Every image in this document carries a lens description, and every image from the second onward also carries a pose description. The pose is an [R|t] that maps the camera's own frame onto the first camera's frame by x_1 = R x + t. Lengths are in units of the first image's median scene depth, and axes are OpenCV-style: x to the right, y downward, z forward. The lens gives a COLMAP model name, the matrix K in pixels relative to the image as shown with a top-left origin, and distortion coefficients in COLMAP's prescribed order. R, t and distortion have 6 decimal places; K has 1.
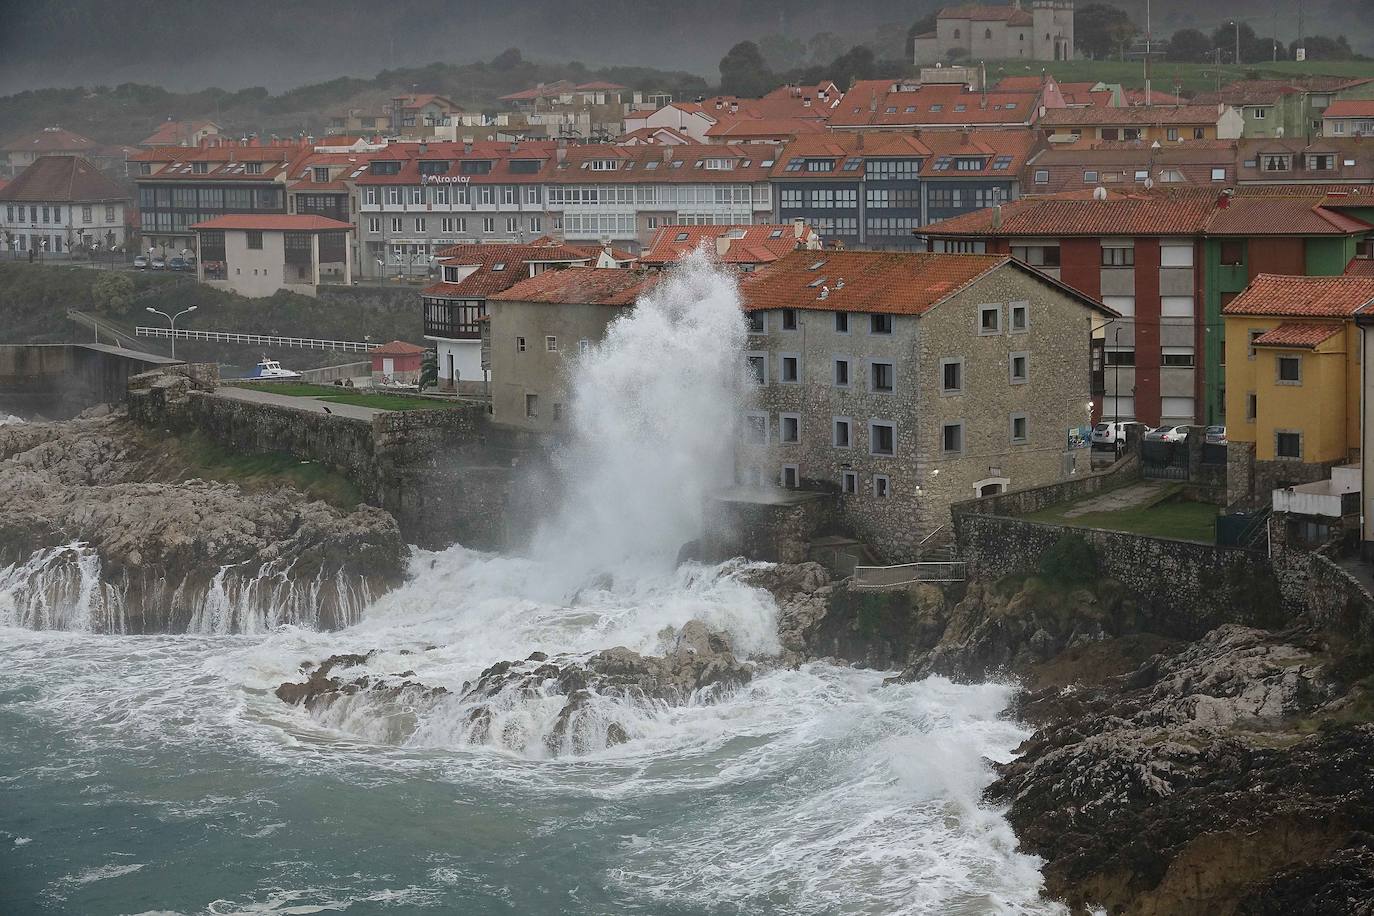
lens RADIAL K [[4518.3, 0, 687.0], [0, 4518.3, 458.0], [0, 0, 1]] dist [0.030606, 0.518280]
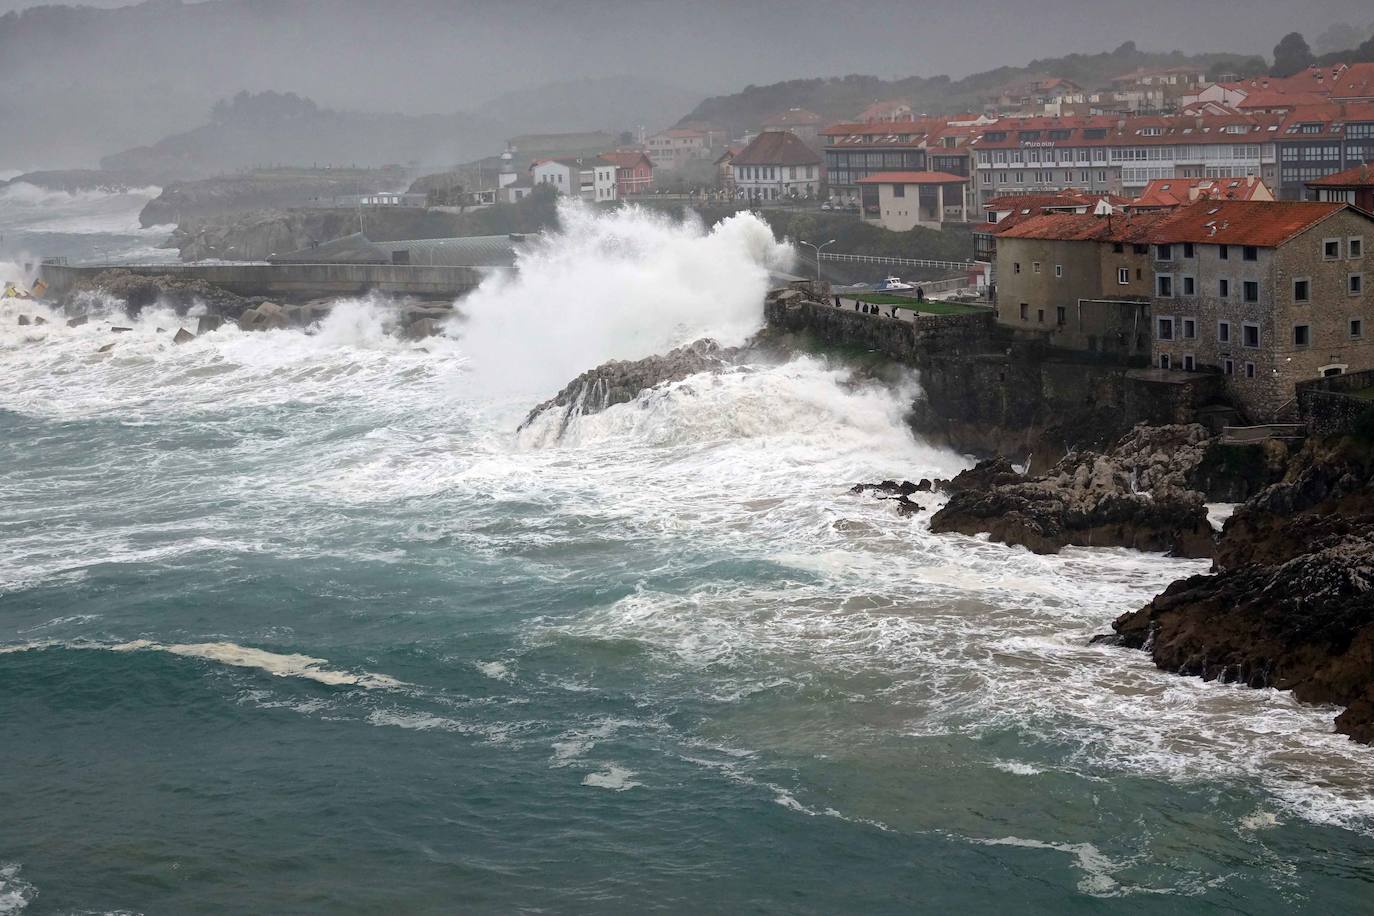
lens RADIAL K [[4518.3, 0, 687.0], [0, 4518.3, 458.0], [0, 0, 1]] dist [0.030606, 0.518280]
pose [[0.928887, 0.012283, -0.370158, 0.362528], [0.000427, 0.999414, 0.034235, -0.013077], [0.370362, -0.031958, 0.928338, -0.330759]]
